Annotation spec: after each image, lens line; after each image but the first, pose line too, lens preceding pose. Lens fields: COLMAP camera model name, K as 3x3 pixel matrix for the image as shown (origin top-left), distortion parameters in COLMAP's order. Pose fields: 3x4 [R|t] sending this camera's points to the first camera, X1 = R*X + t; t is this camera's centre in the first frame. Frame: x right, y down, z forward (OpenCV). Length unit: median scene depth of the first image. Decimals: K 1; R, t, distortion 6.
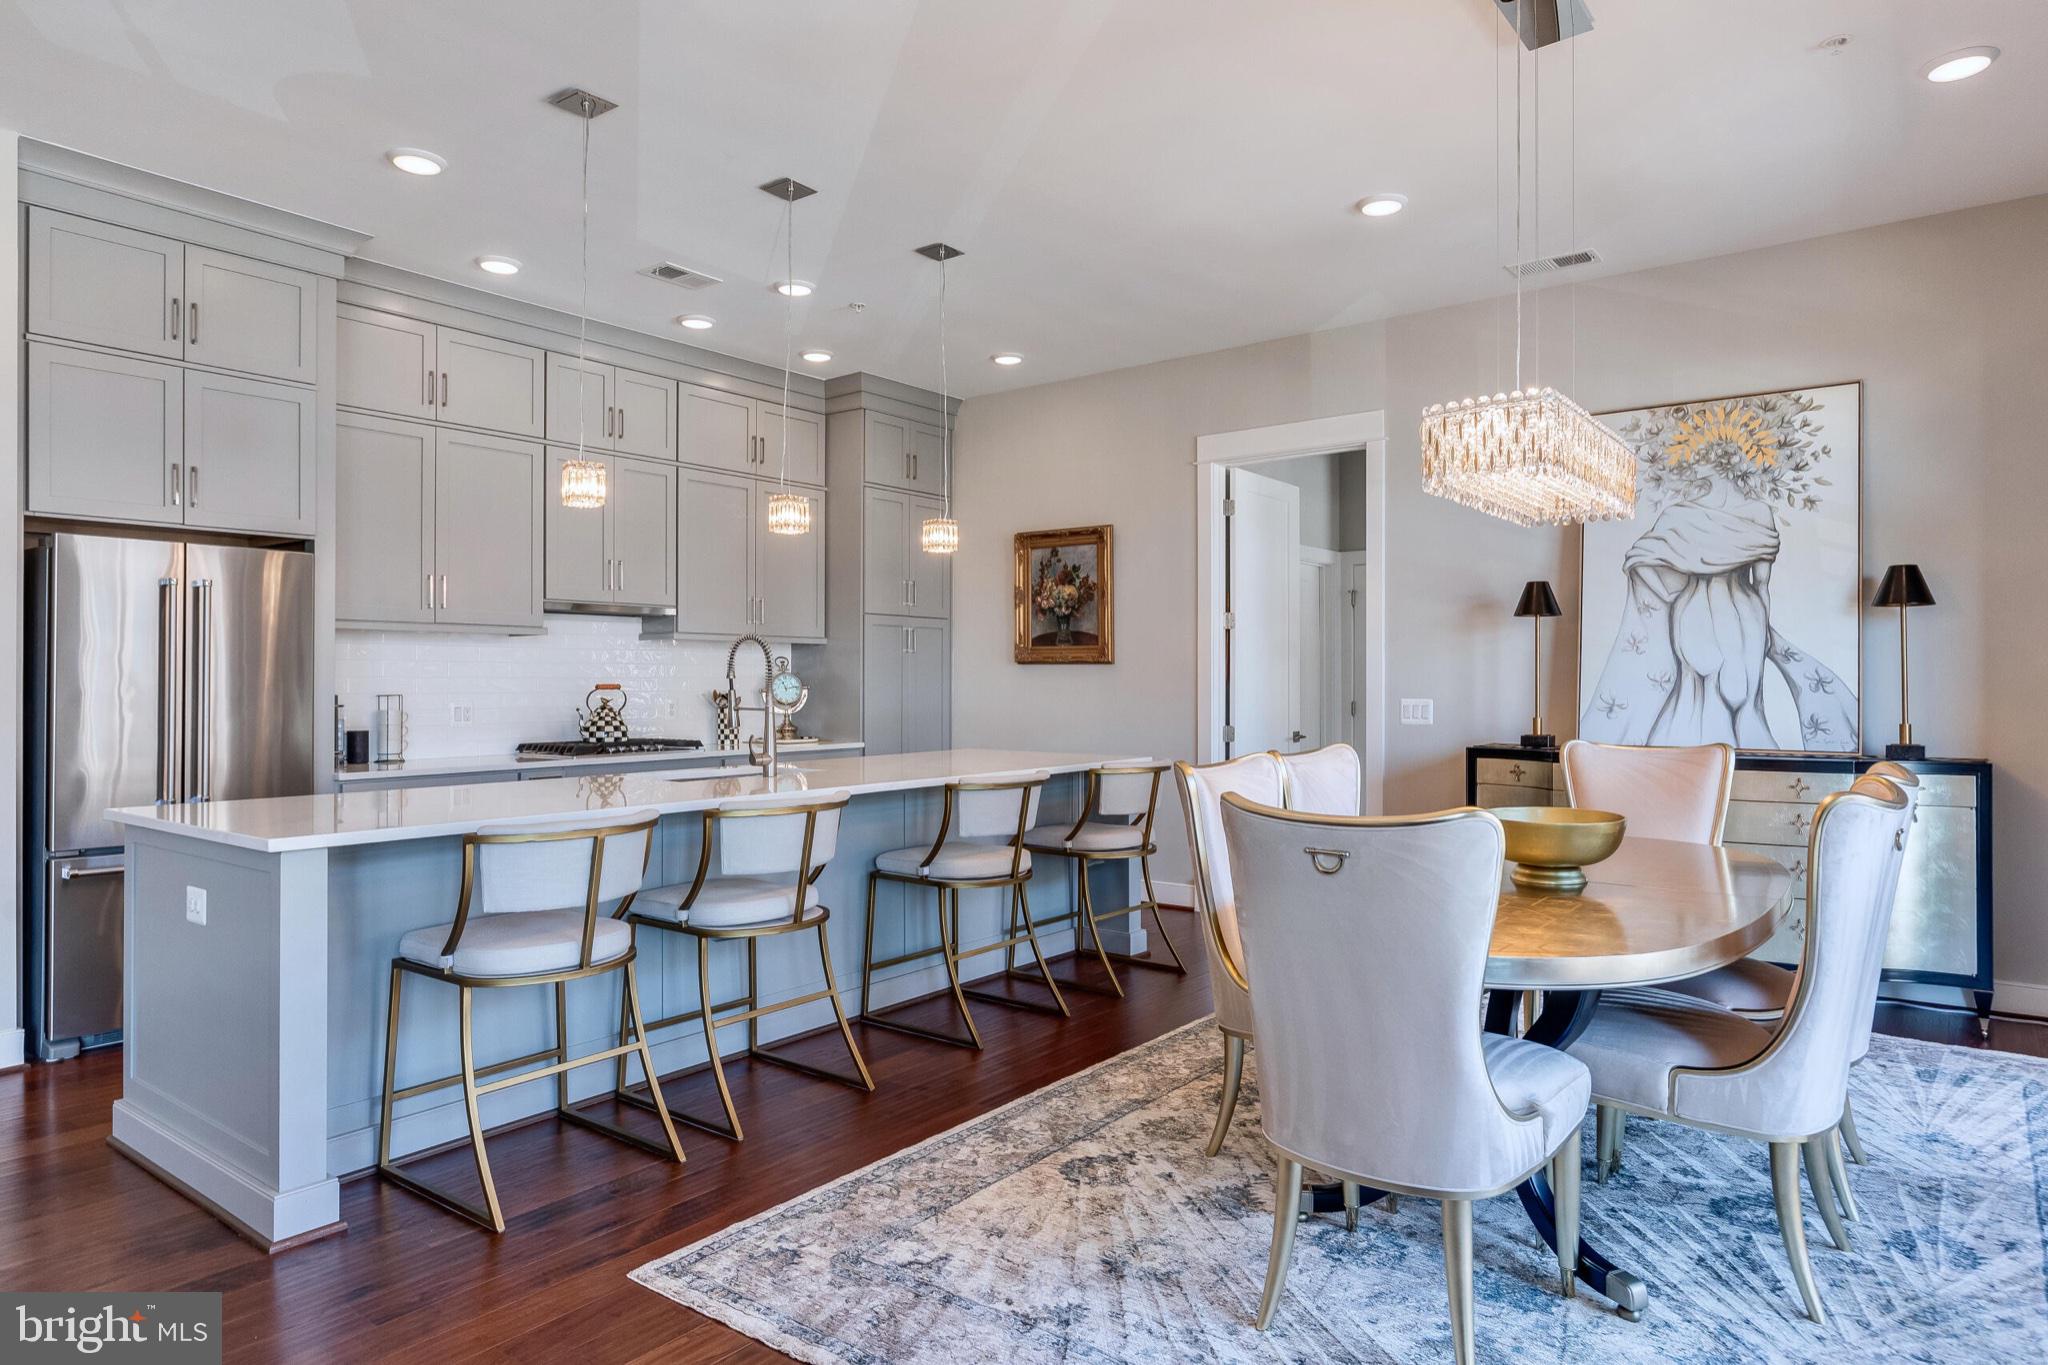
lens RADIAL K [[1229.3, 0, 1015.8], [0, 1229.3, 682.5], [0, 0, 1]] dist [0.001235, -0.001762]
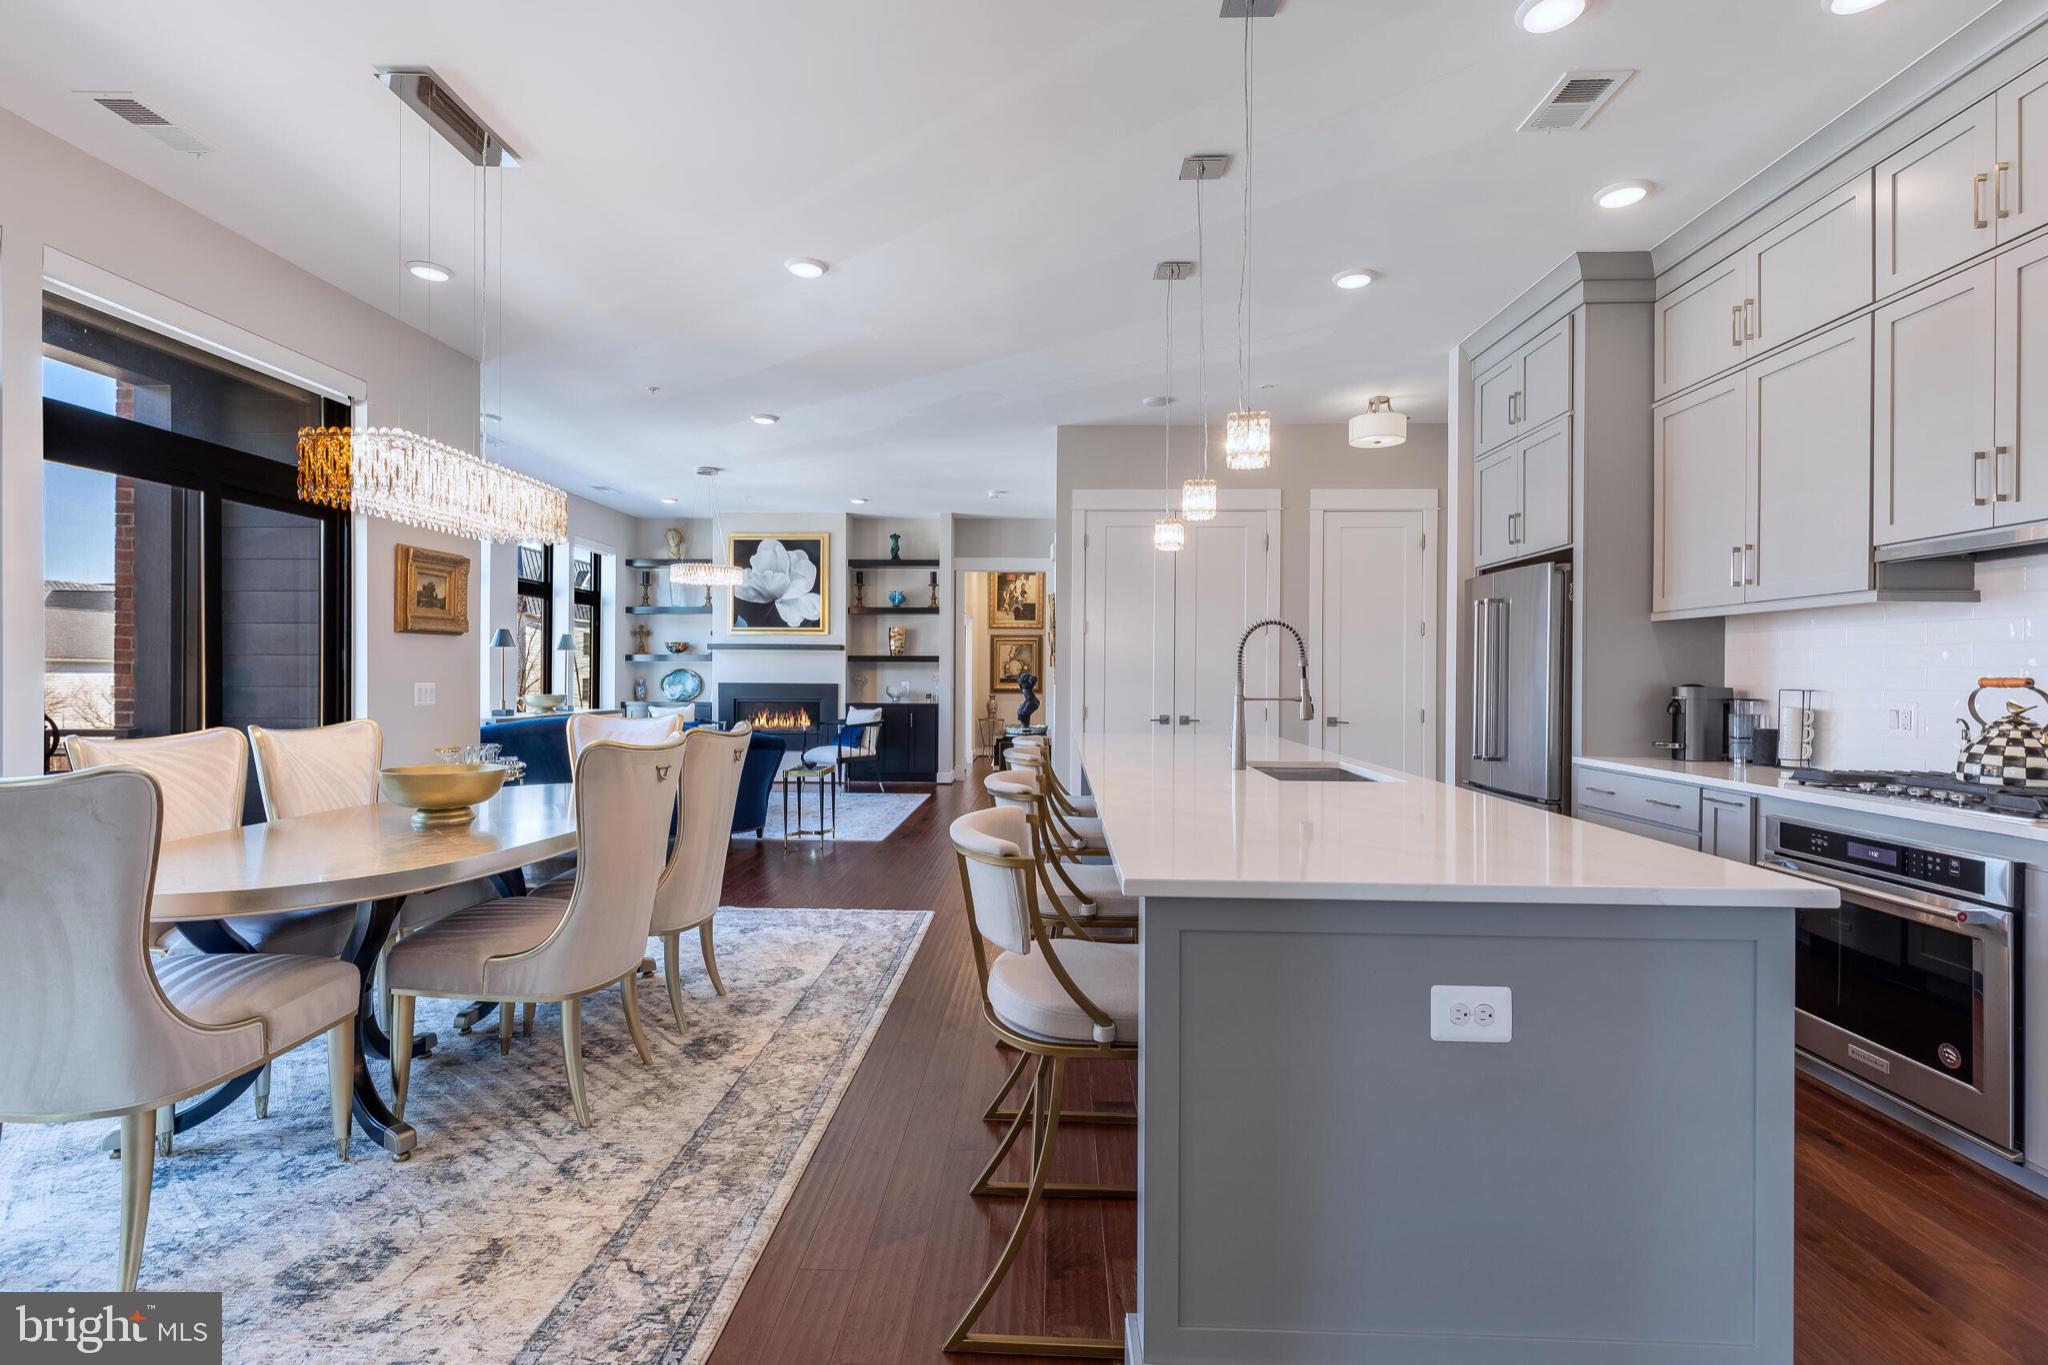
lens RADIAL K [[916.9, 0, 1025.2], [0, 916.9, 679.9], [0, 0, 1]] dist [0.007762, -0.003942]
pose [[-0.810900, -0.001601, -0.585182, 0.308203], [-0.006511, 0.999959, 0.006287, 0.003069], [0.585148, 0.008908, -0.810877, 1.303730]]
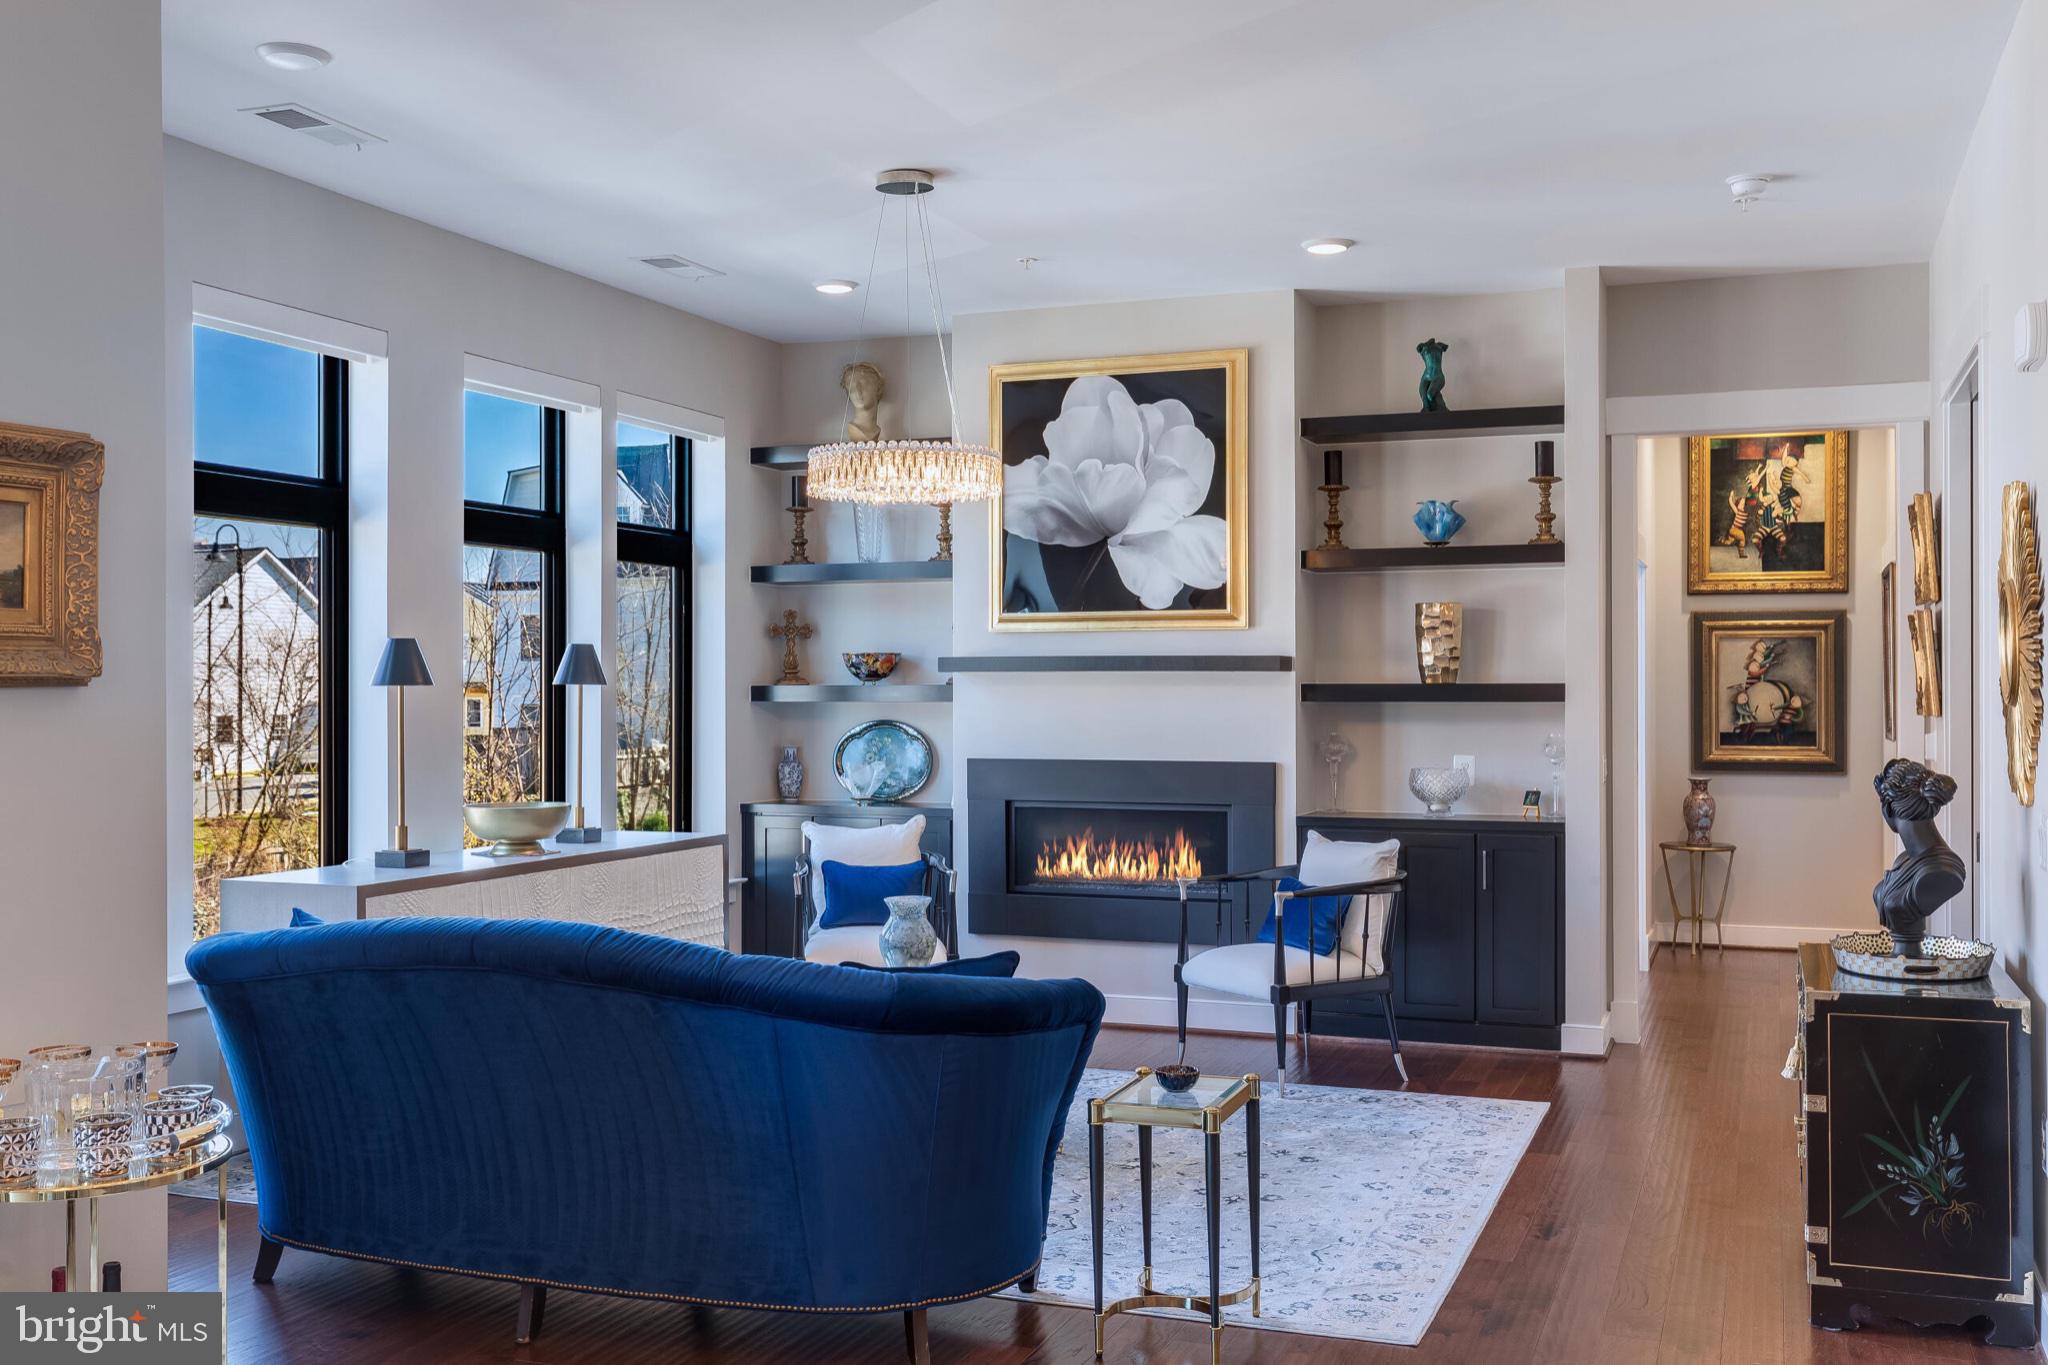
lens RADIAL K [[1961.2, 0, 1024.0], [0, 1961.2, 682.5], [0, 0, 1]] dist [0.001895, -0.011355]
pose [[-0.958269, 0.000941, -0.285867, 0.100681], [0.001392, 0.999998, -0.001373, -0.034982], [0.285866, -0.001713, -0.958268, 0.867850]]
